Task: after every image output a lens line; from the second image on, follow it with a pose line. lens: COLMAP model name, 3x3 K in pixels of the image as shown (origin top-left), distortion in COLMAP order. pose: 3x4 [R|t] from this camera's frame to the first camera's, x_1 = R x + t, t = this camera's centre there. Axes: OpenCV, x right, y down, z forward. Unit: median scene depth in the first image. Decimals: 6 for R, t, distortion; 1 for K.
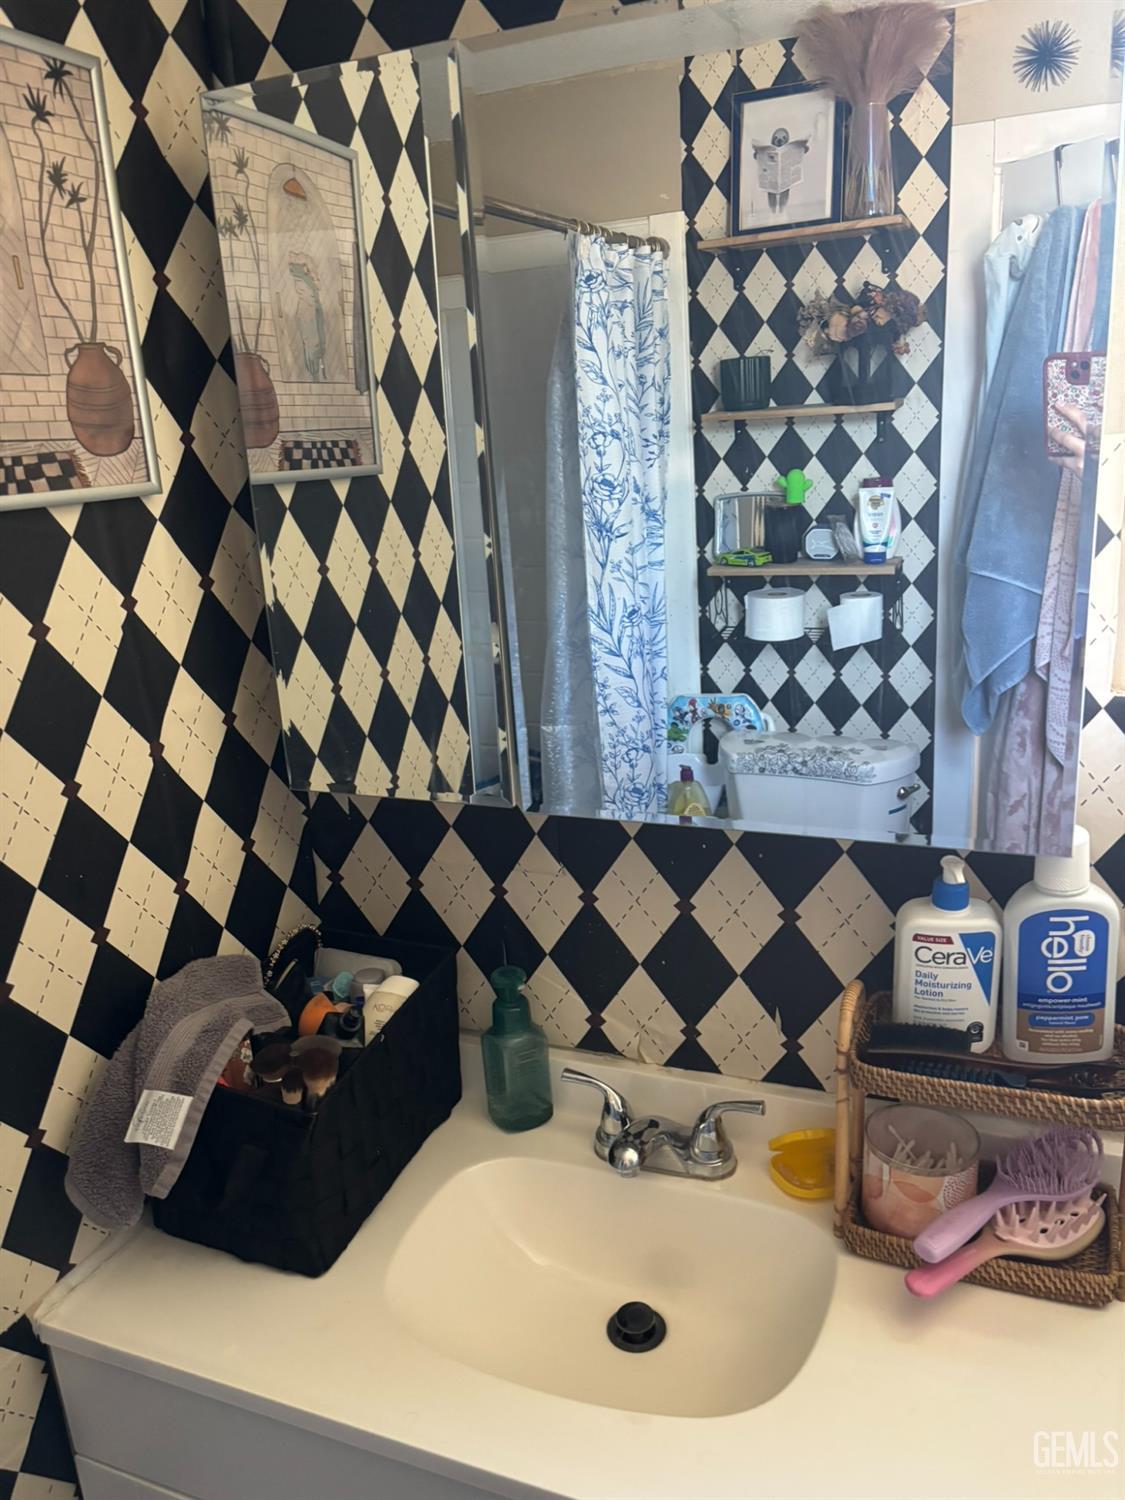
lens RADIAL K [[1136.2, 0, 562.5], [0, 1136.2, 750.0], [0, 0, 1]] dist [0.033939, -0.044033]
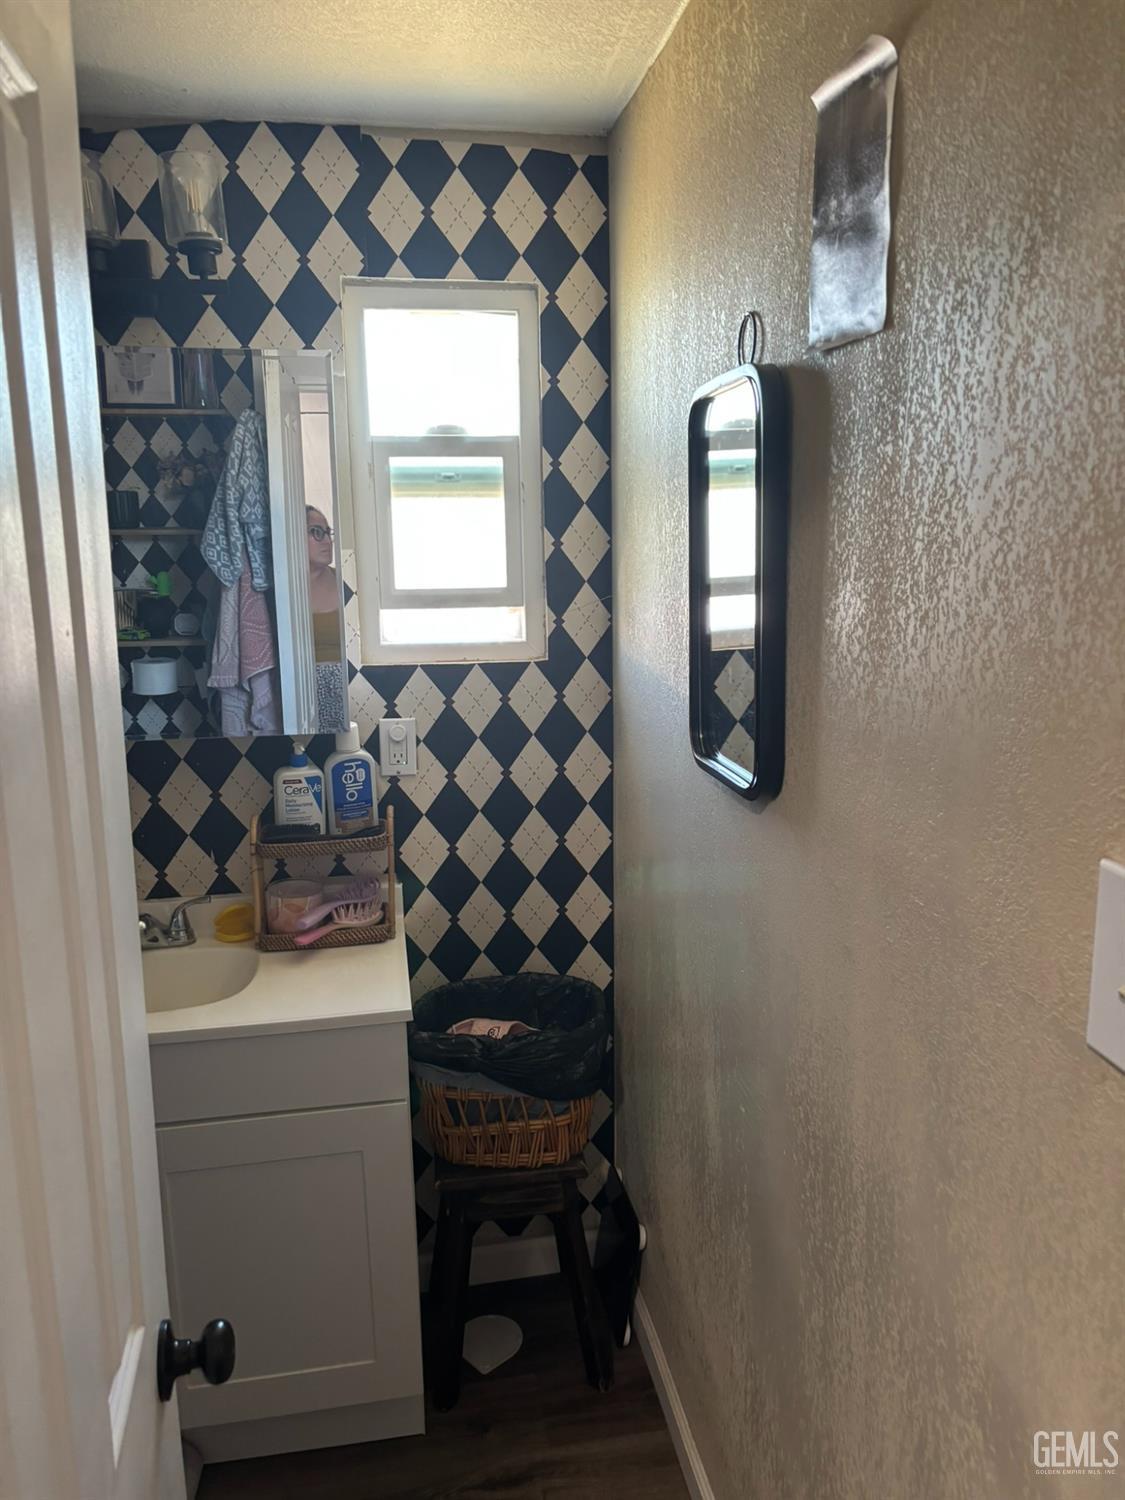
lens RADIAL K [[1136.2, 0, 562.5], [0, 1136.2, 750.0], [0, 0, 1]] dist [0.033939, -0.044033]
pose [[0.837611, -0.049544, 0.544015, -0.317138], [0.109424, 0.990912, -0.078235, 0.270072], [-0.535195, 0.125059, 0.835420, -0.817156]]
